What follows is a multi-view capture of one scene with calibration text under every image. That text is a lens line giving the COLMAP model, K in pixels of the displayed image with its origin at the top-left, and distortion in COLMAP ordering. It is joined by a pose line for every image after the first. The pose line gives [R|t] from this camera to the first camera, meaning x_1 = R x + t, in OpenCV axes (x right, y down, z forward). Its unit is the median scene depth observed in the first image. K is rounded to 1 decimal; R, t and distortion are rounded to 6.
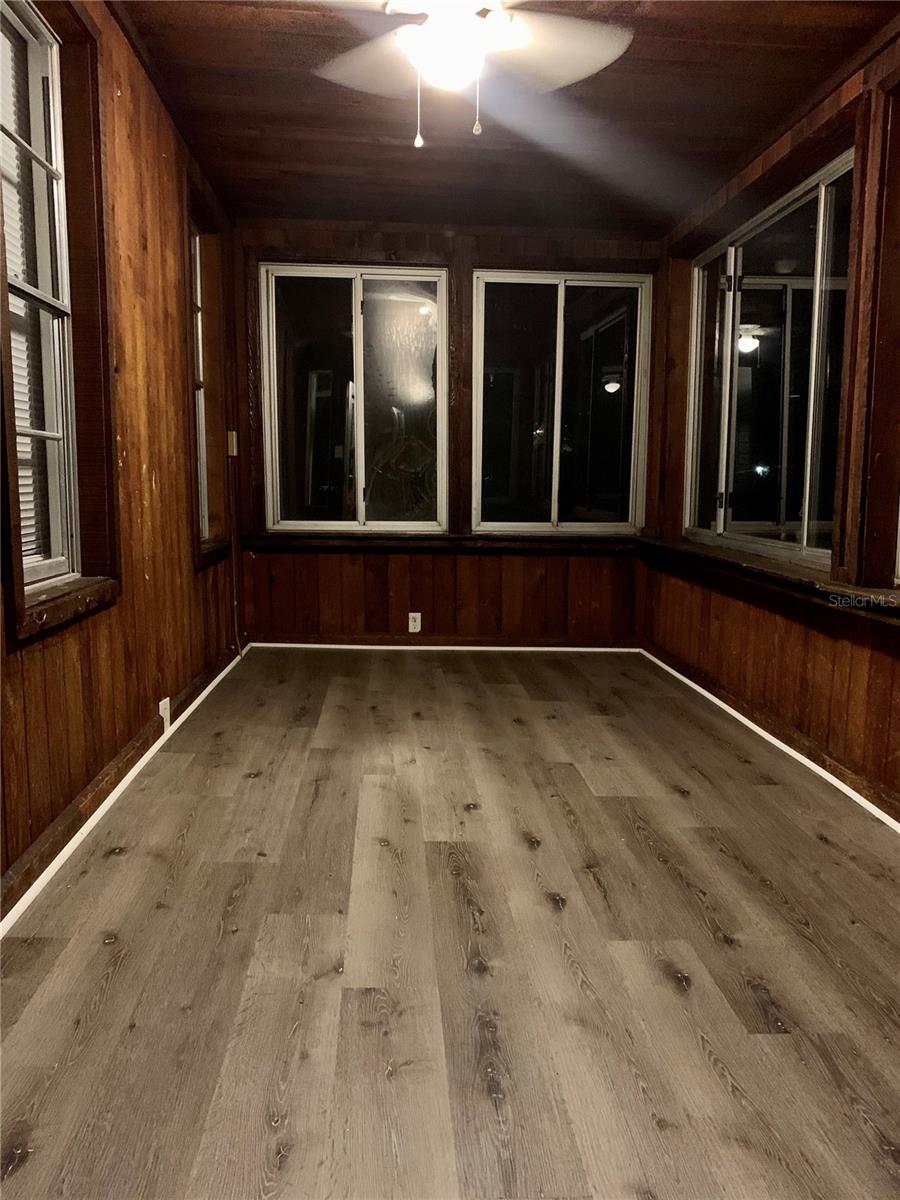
lens RADIAL K [[921.0, 0, 450.0], [0, 921.0, 600.0], [0, 0, 1]] dist [0.107003, -0.149309]
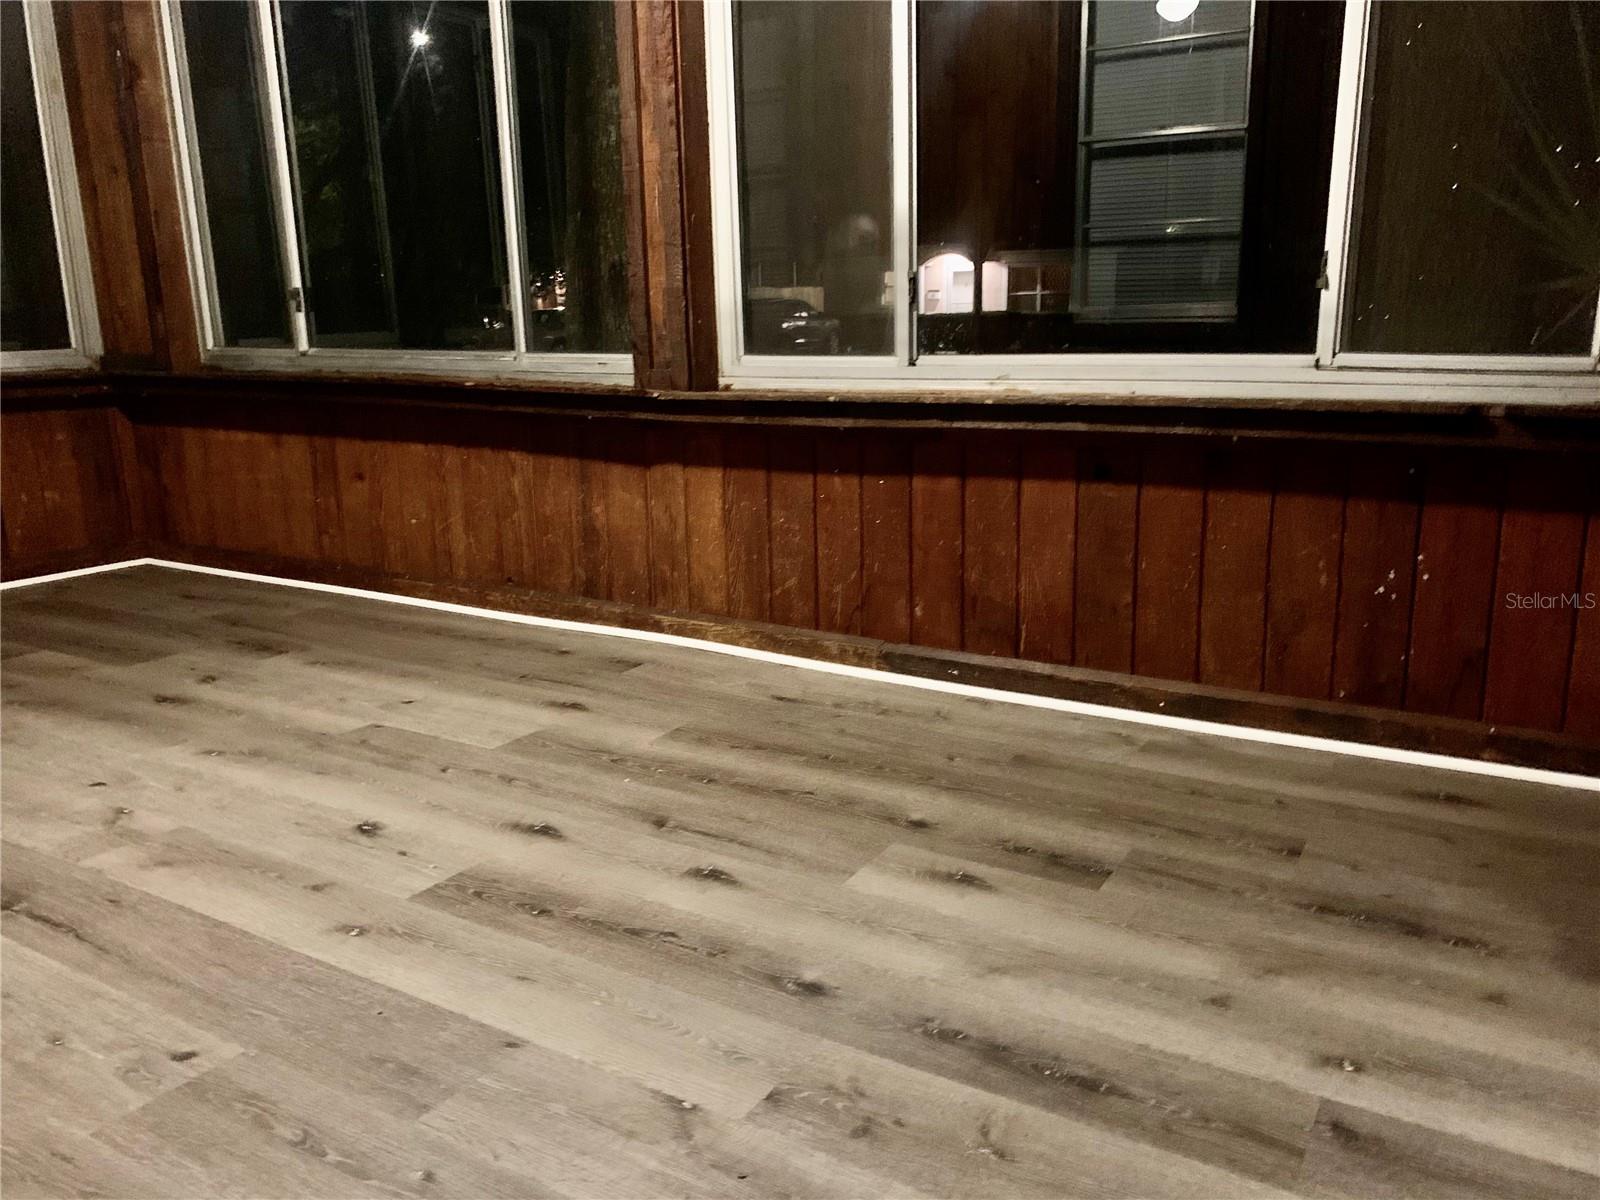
lens RADIAL K [[1228.0, 0, 800.0], [0, 1228.0, 600.0], [0, 0, 1]] dist [0.107003, -0.149309]
pose [[0.582429, -0.214942, 0.783949, -0.389435], [0.131310, 0.976619, 0.170213, -0.007983], [-0.802205, 0.003804, 0.597036, 0.332432]]
